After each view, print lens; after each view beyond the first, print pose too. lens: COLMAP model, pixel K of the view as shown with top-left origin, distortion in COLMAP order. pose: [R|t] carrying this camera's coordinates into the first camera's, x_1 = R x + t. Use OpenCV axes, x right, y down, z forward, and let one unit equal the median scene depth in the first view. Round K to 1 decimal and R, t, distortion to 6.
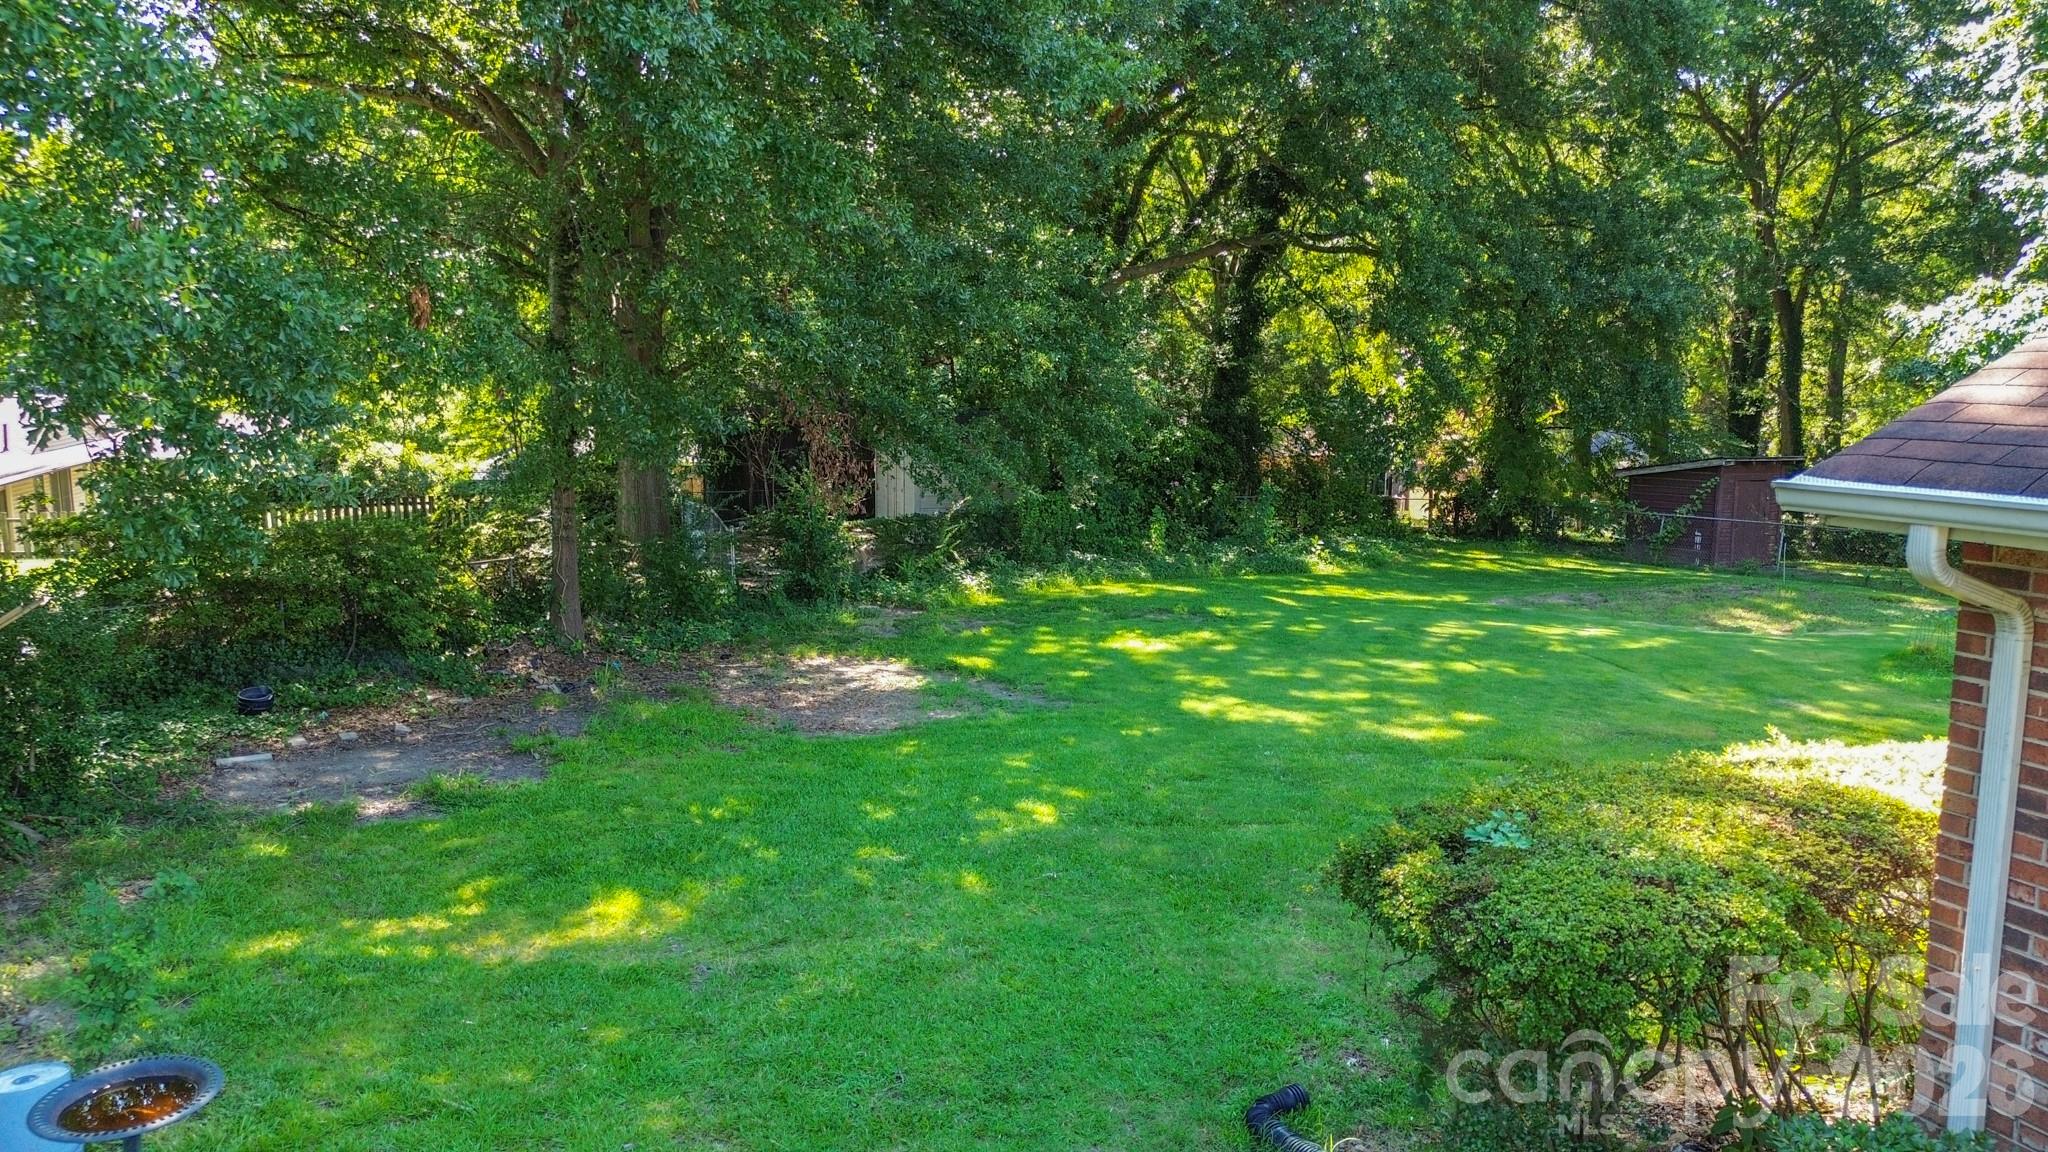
lens RADIAL K [[1502.0, 0, 994.4], [0, 1502.0, 582.0], [0, 0, 1]] dist [0.087037, -0.000429]
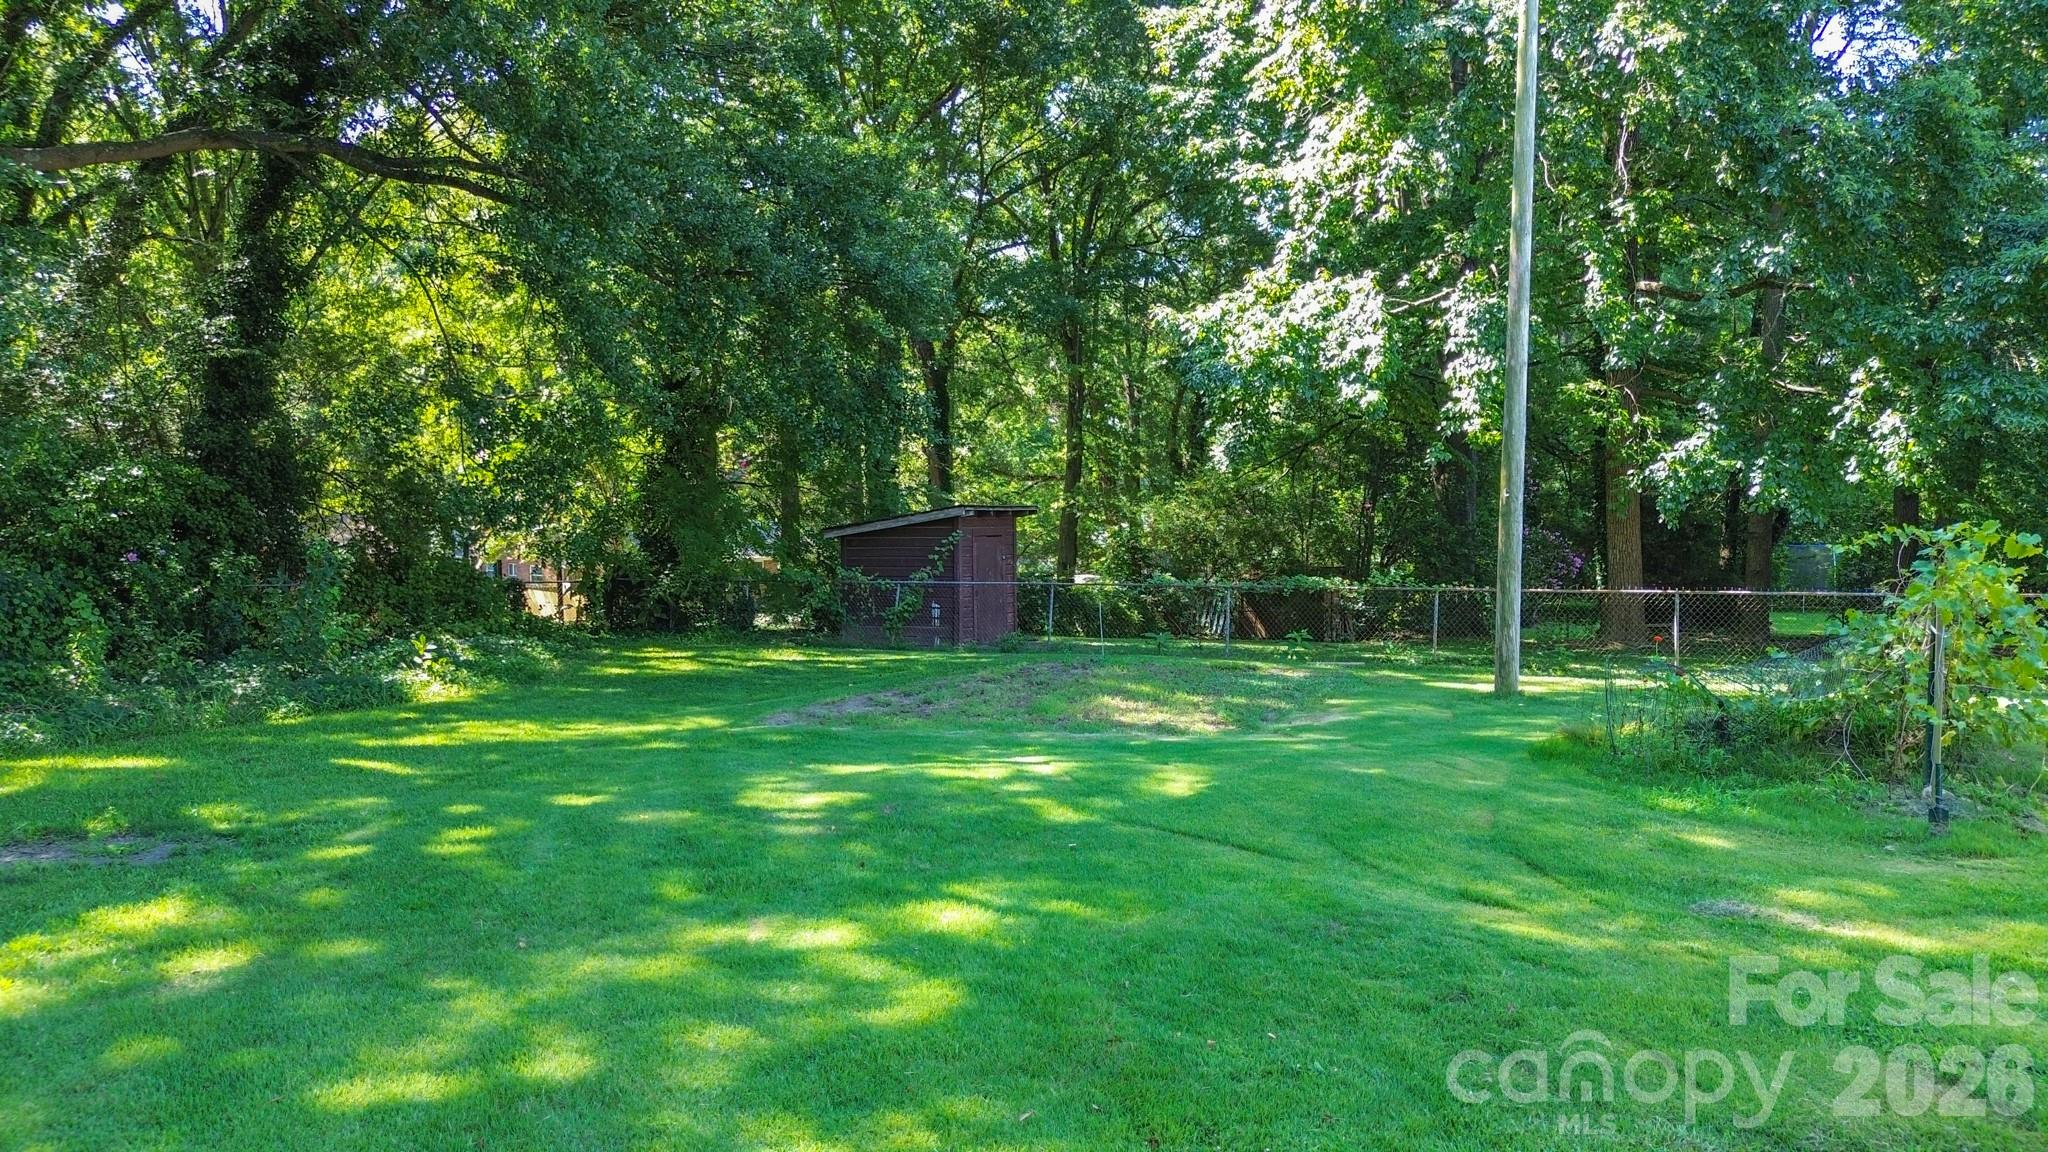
lens RADIAL K [[1423.0, 0, 1035.8], [0, 1423.0, 573.6], [0, 0, 1]] dist [0.059616, -0.055022]
pose [[0.796246, -0.035285, 0.603944, 0.068368], [0.085372, 0.994861, -0.054431, -0.004304], [-0.598920, 0.094900, 0.795166, 0.409506]]
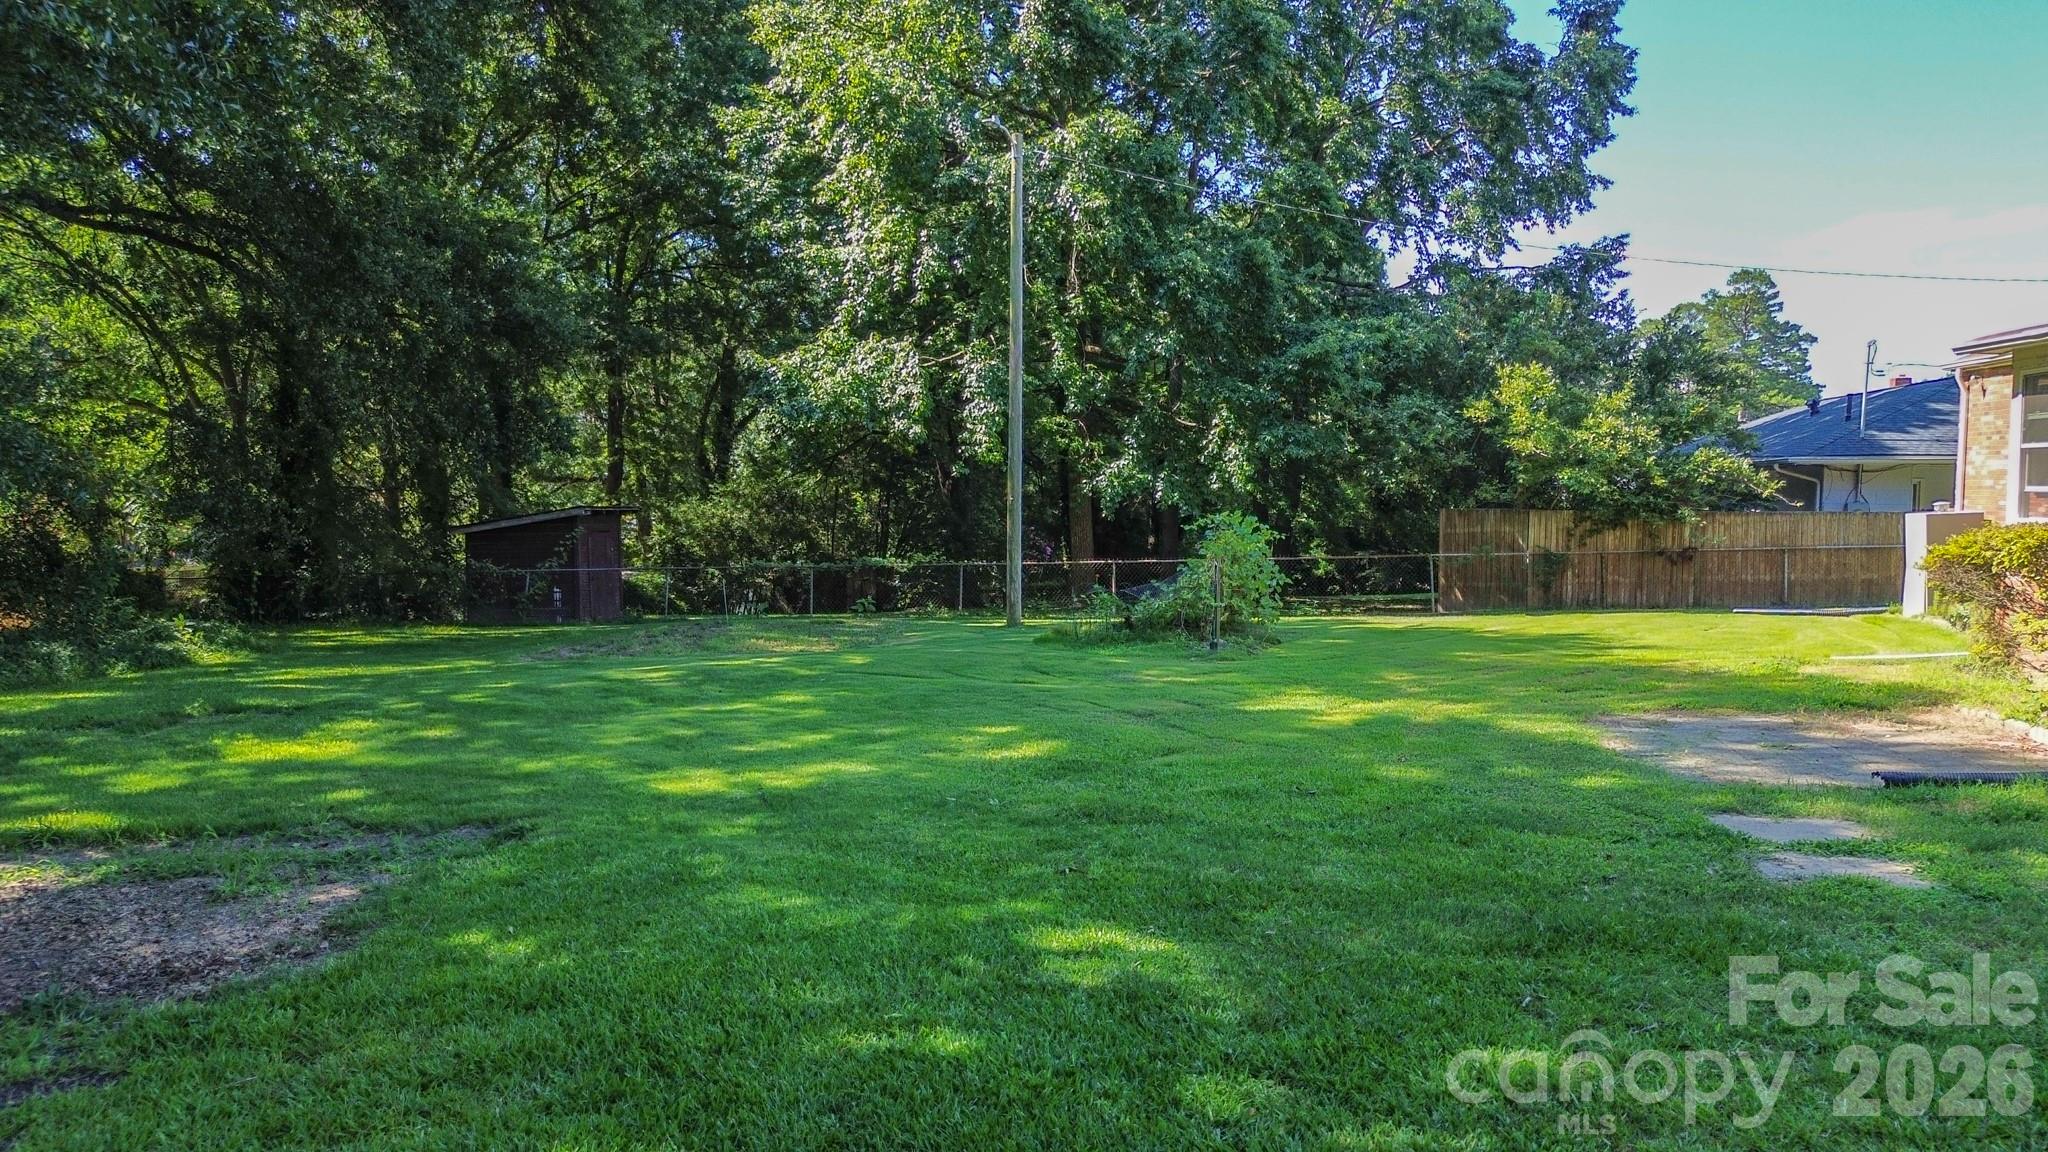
lens RADIAL K [[1502.0, 0, 994.4], [0, 1502.0, 582.0], [0, 0, 1]] dist [0.087037, -0.000429]
pose [[0.557341, -0.052616, 0.828615, -0.160948], [0.119677, 0.992659, -0.017464, 0.011993], [-0.821613, 0.108900, 0.559547, 0.273721]]
